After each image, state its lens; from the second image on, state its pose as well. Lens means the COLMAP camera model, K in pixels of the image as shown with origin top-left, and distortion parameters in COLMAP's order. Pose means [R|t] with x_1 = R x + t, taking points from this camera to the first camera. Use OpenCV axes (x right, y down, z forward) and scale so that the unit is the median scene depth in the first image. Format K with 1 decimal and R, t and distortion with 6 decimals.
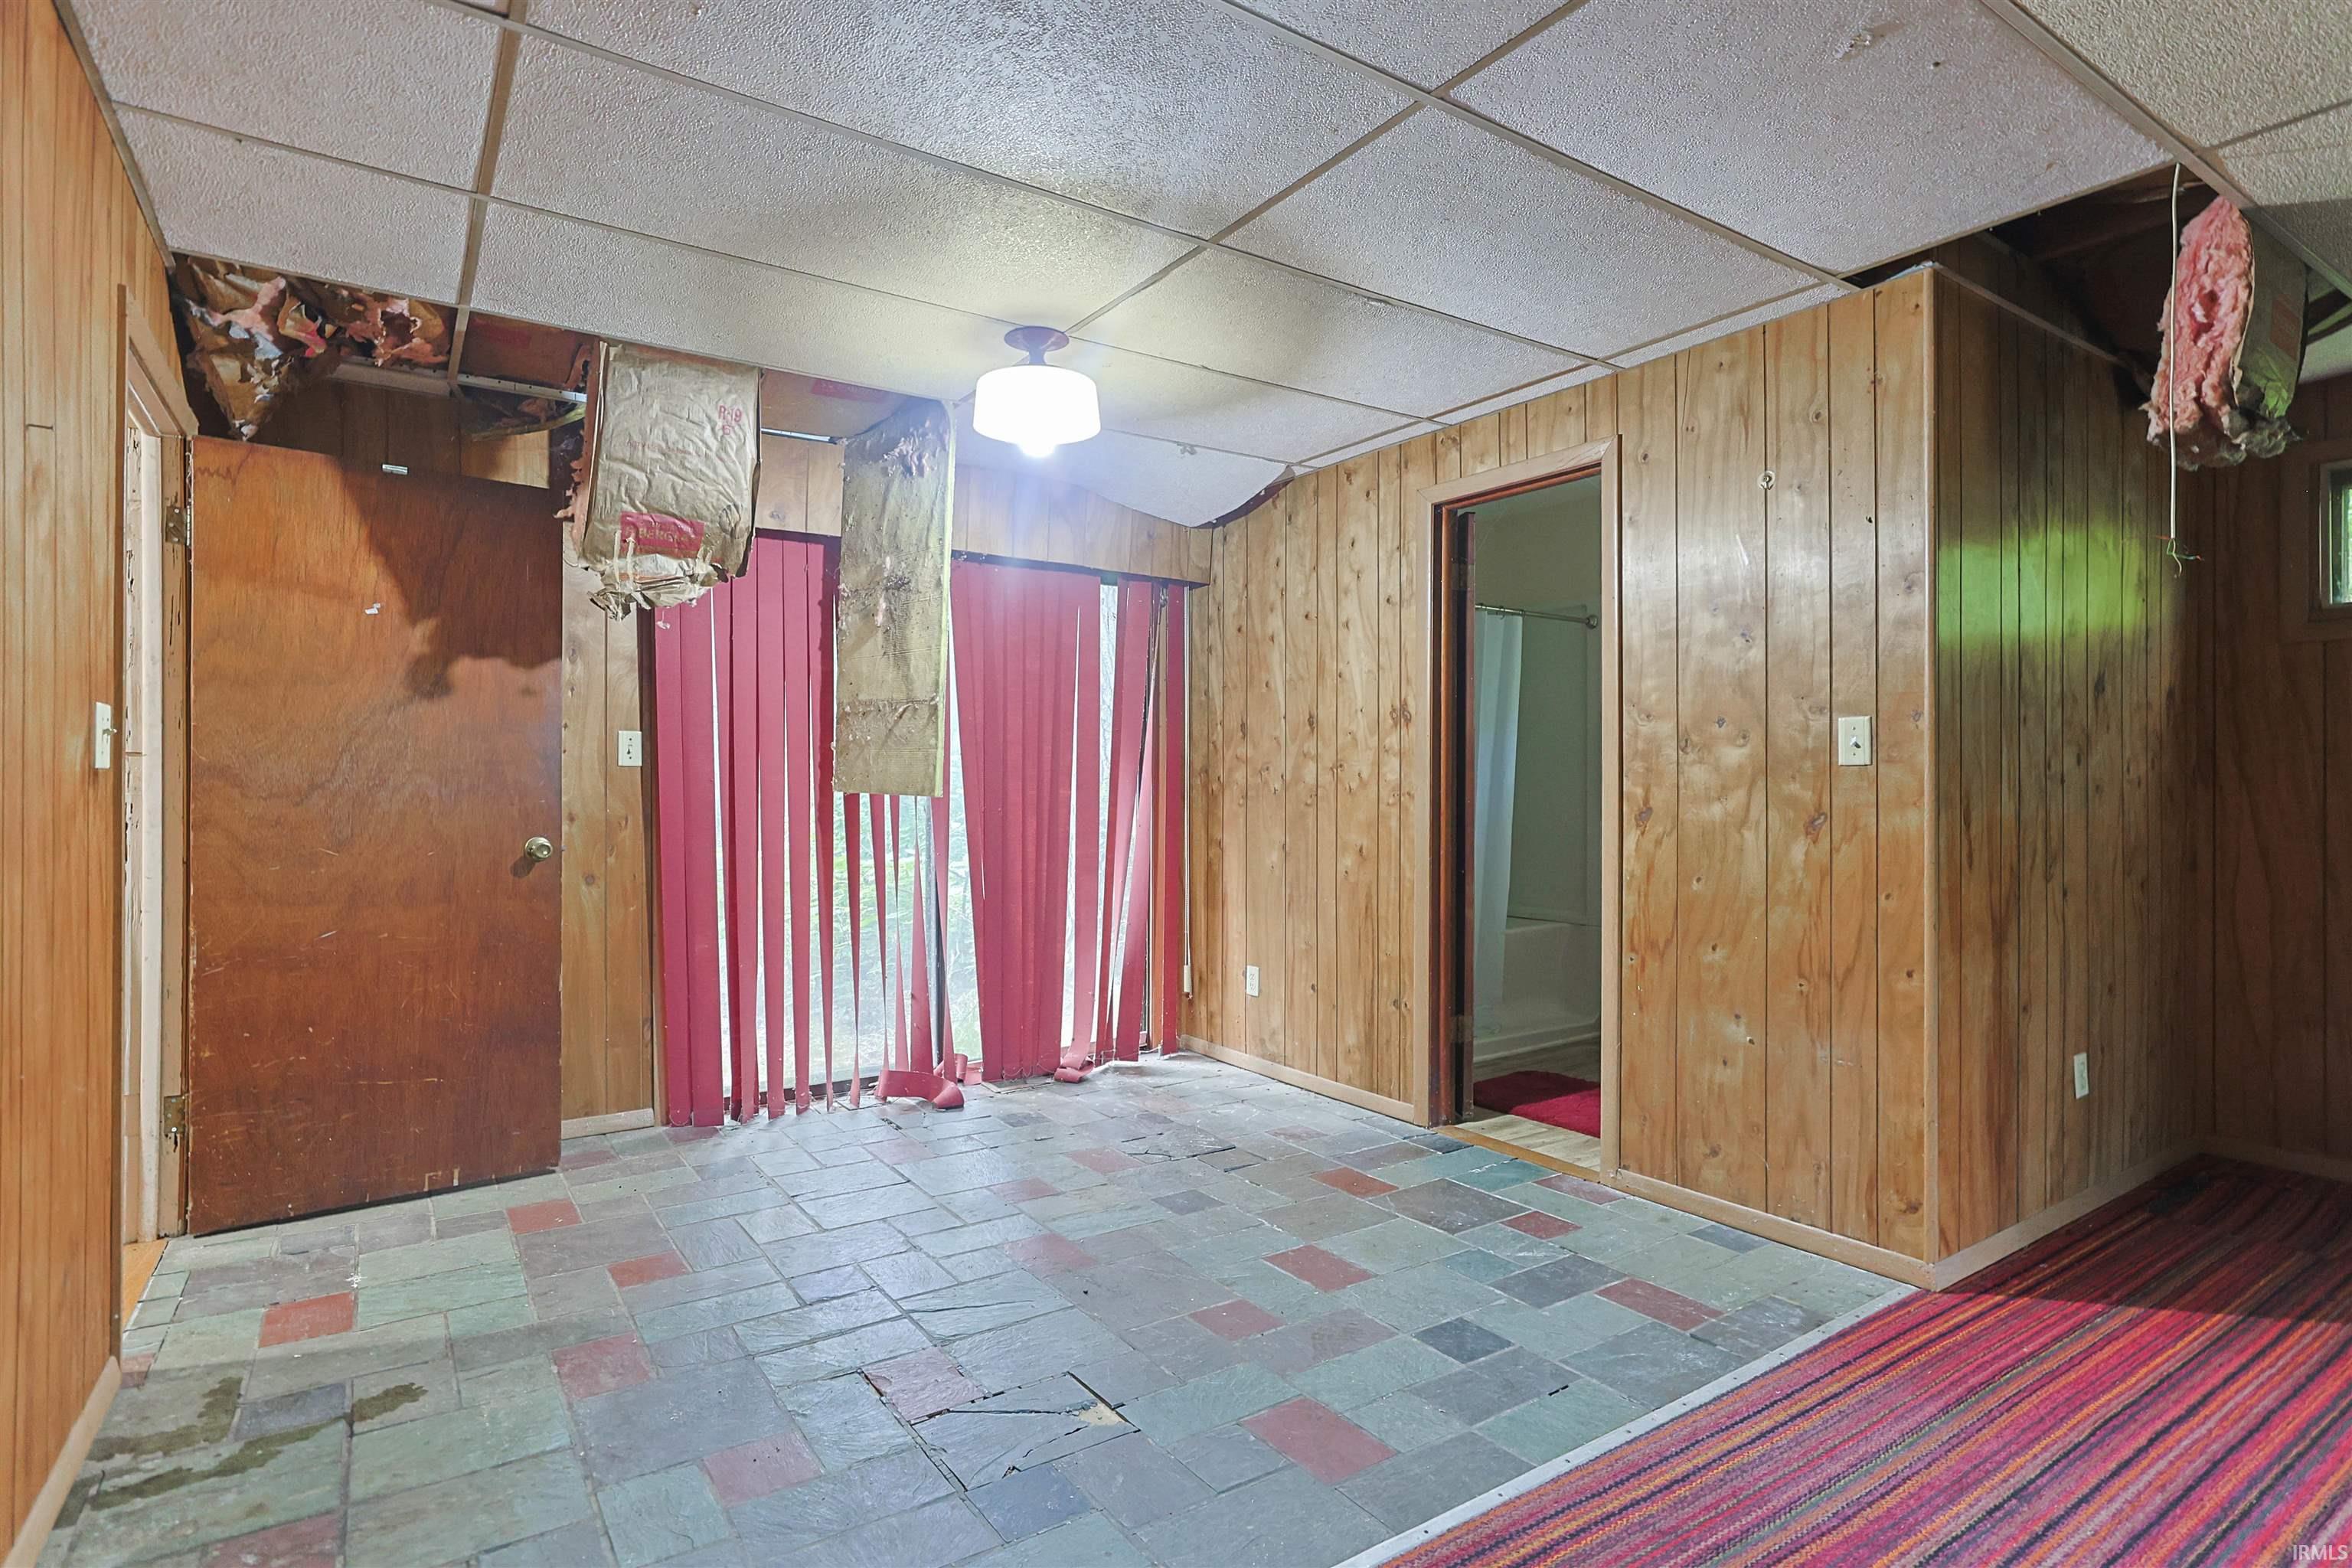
lens RADIAL K [[1142.9, 0, 1213.7], [0, 1142.9, 774.6], [0, 0, 1]] dist [-0.023460, 0.013076]
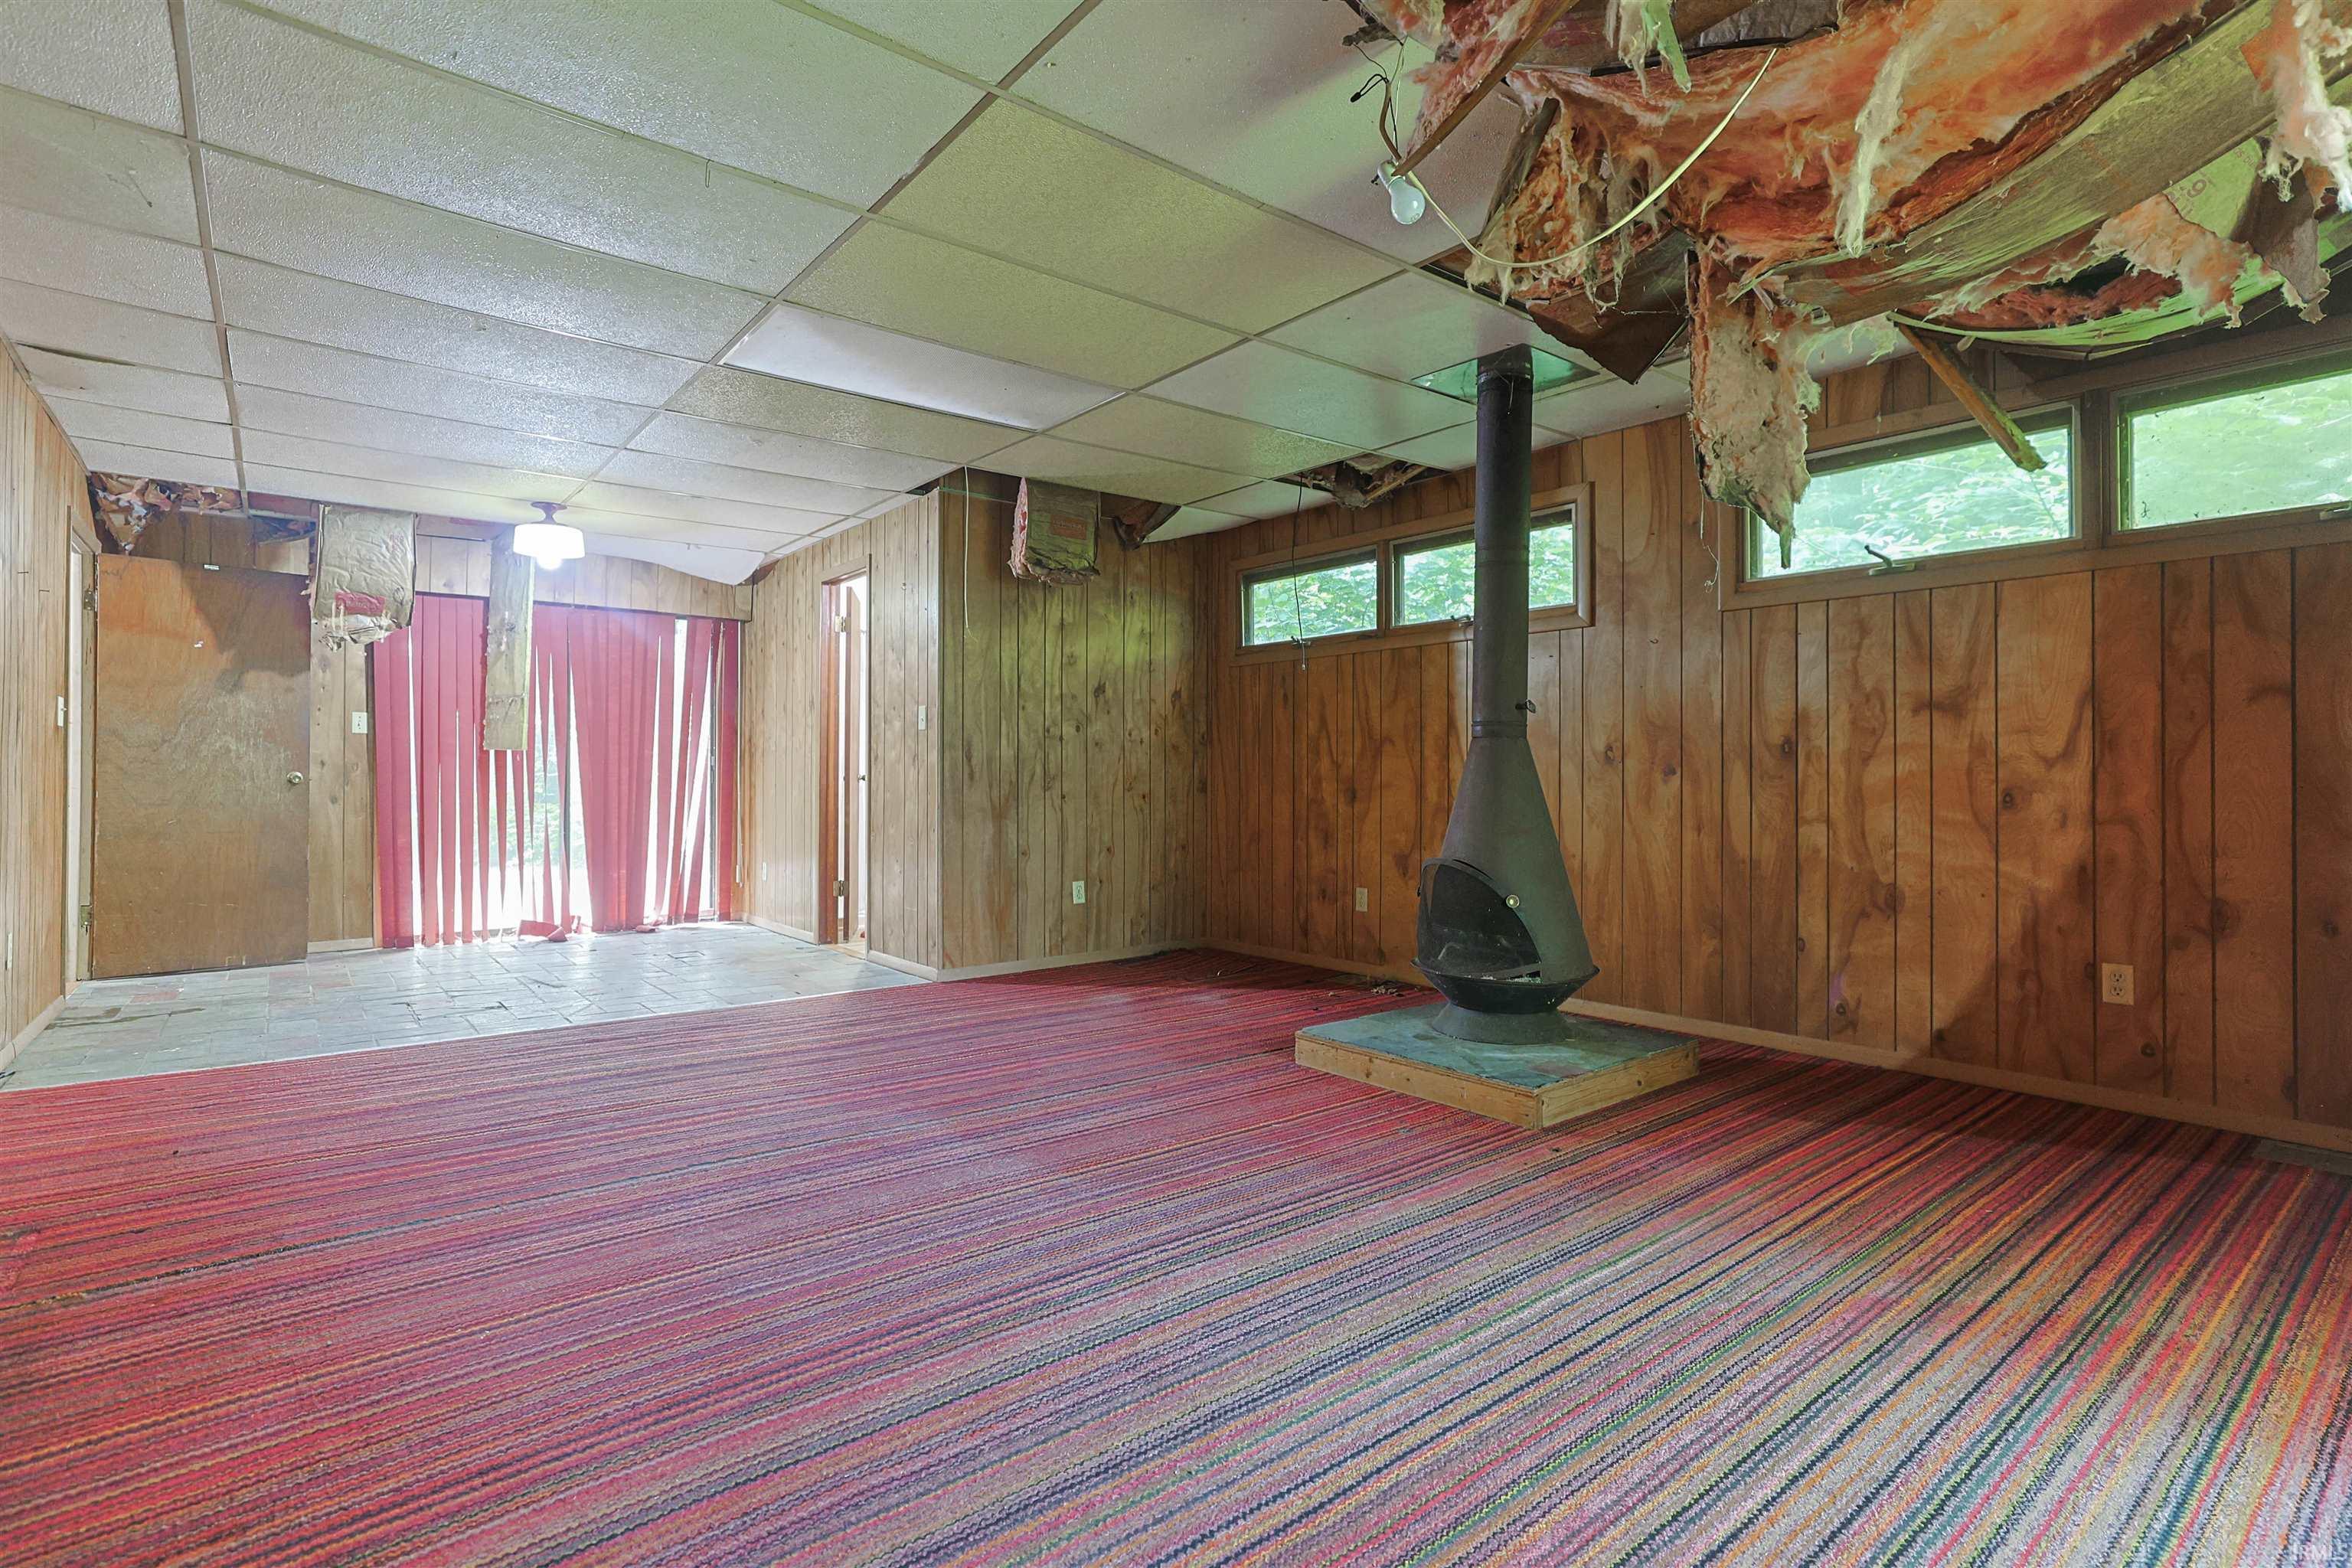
lens RADIAL K [[1180.3, 0, 1170.9], [0, 1180.3, 762.0], [0, 0, 1]] dist [-0.044074, 0.025501]
pose [[0.999787, 0.002914, 0.020452, 0.784237], [-0.002846, 0.999990, -0.003384, 0.044540], [-0.020462, 0.003325, 0.999785, -0.895356]]
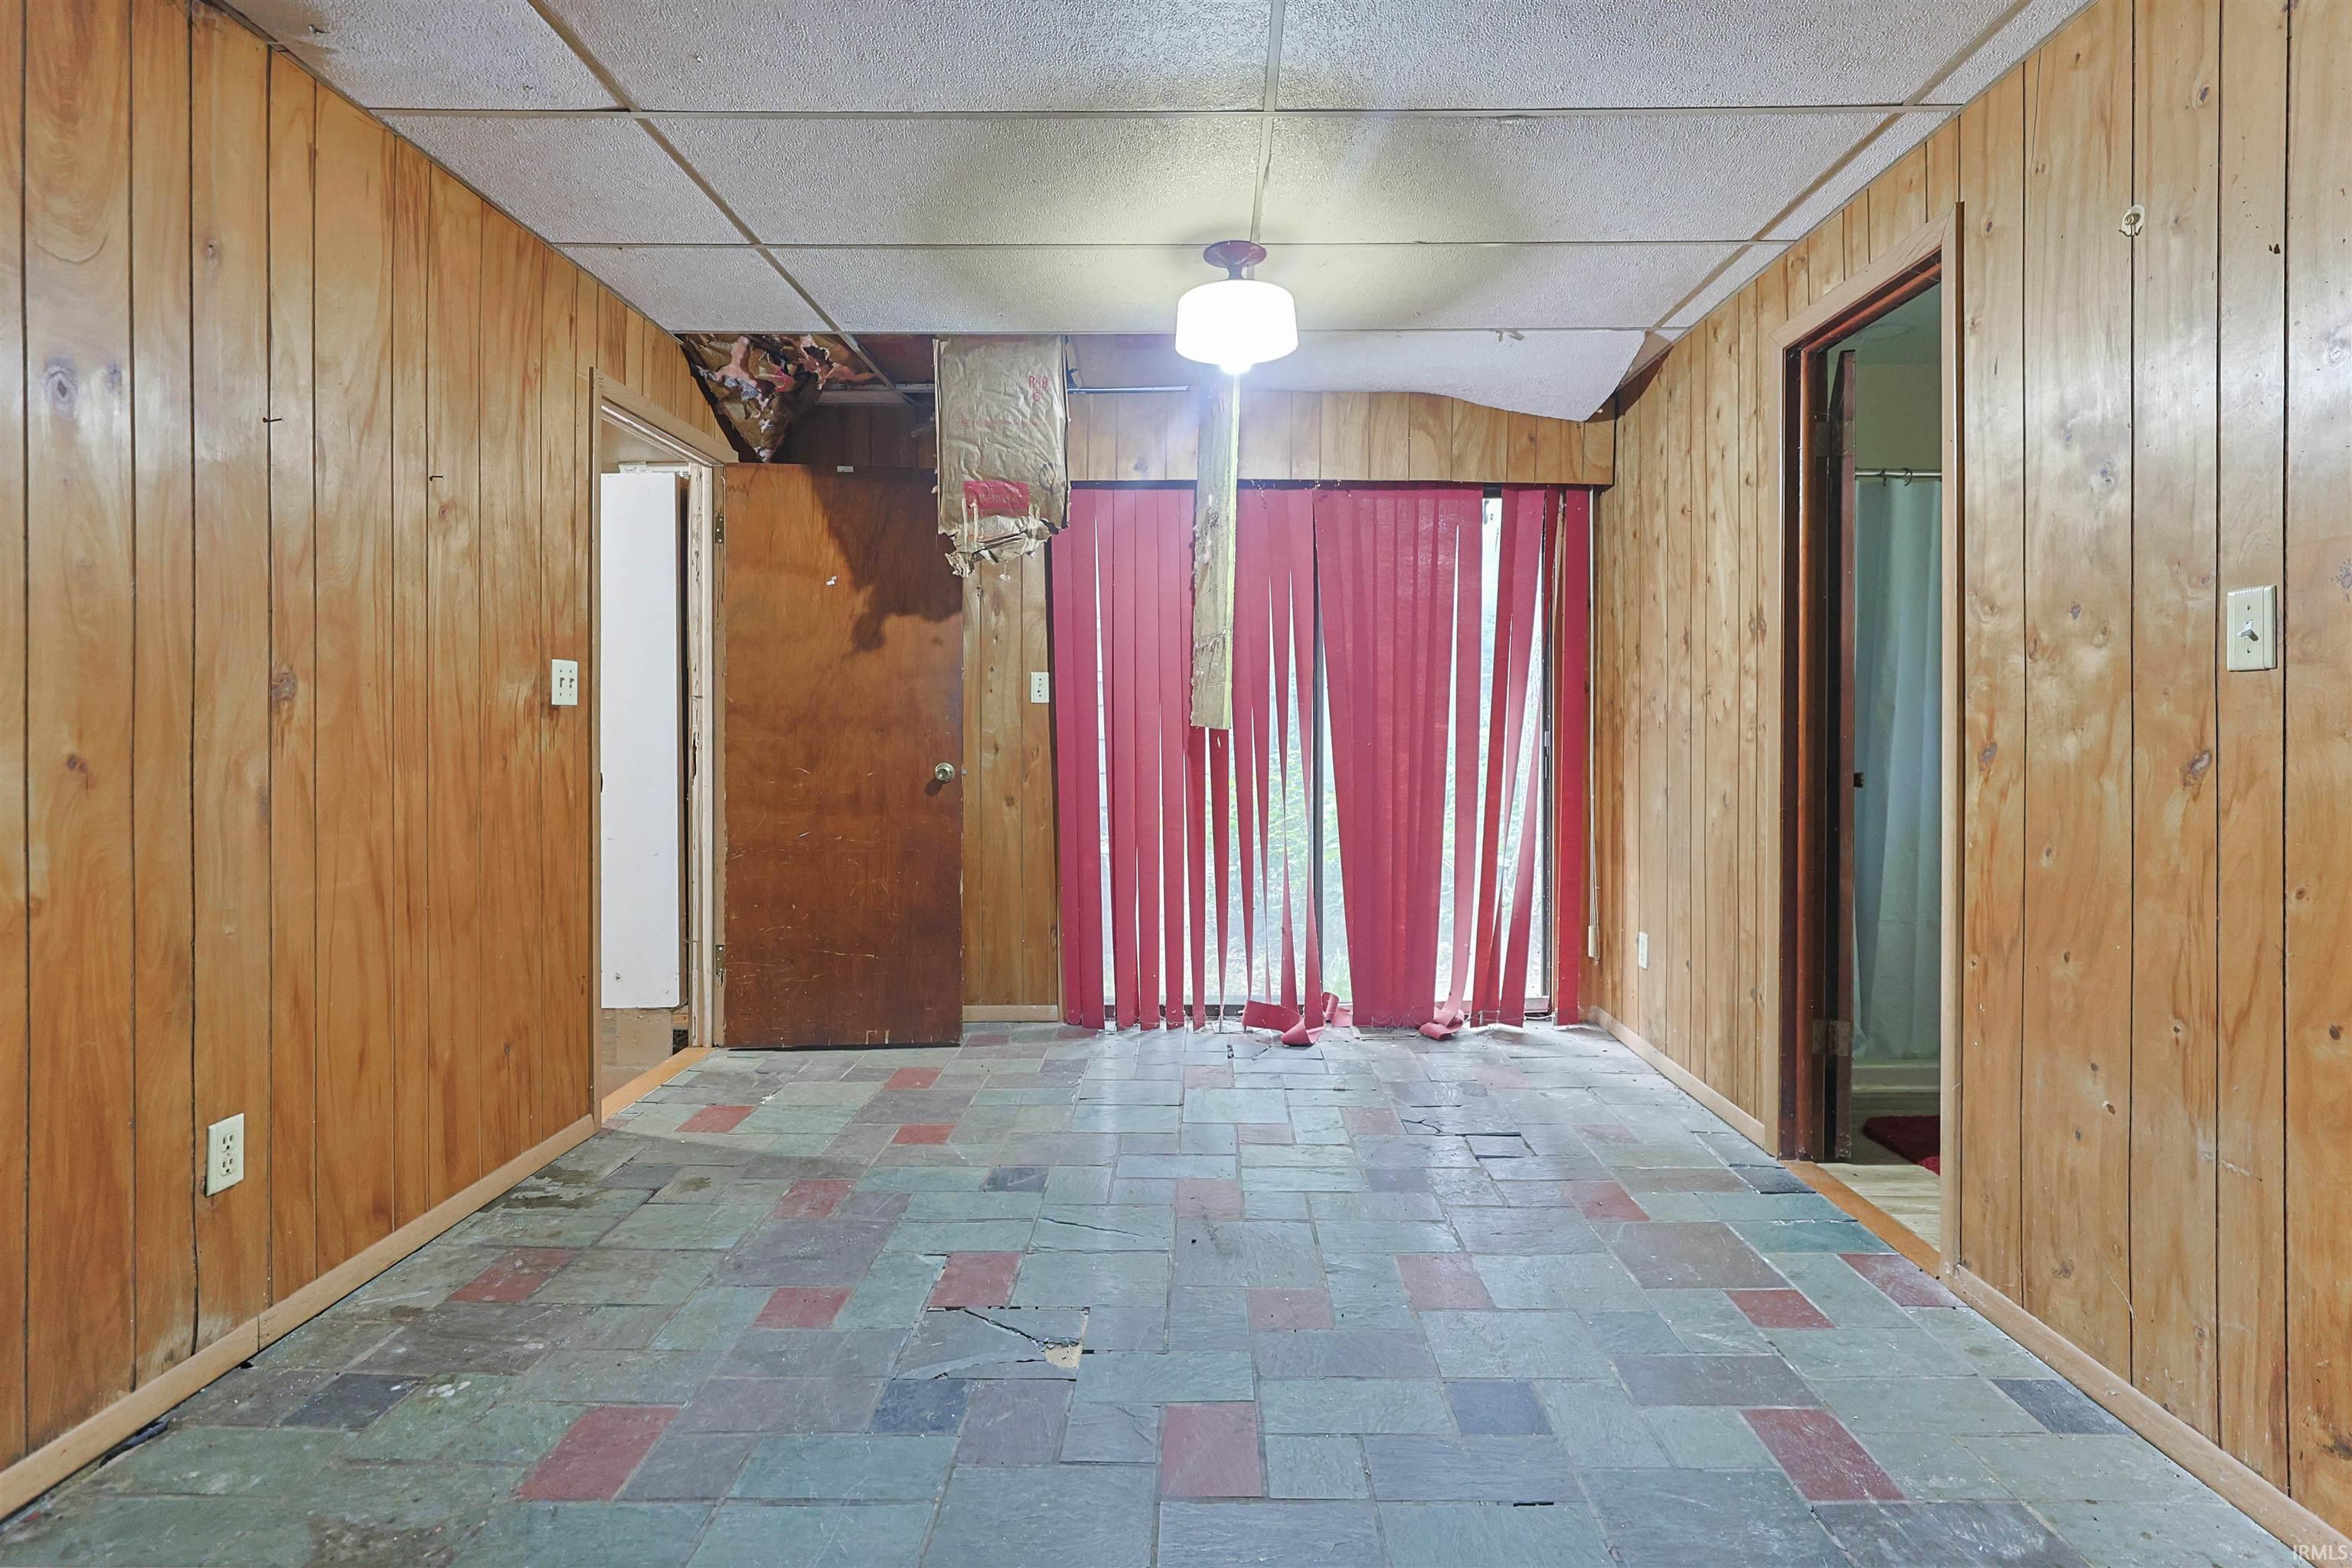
lens RADIAL K [[1178.8, 0, 1247.8], [0, 1178.8, 723.3], [0, 0, 1]] dist [-0.024506, 0.015438]
pose [[0.829278, -0.002878, -0.558828, 0.383455], [0.005585, 0.999979, 0.003139, 0.012064], [0.558808, -0.005724, 0.829277, 0.164999]]
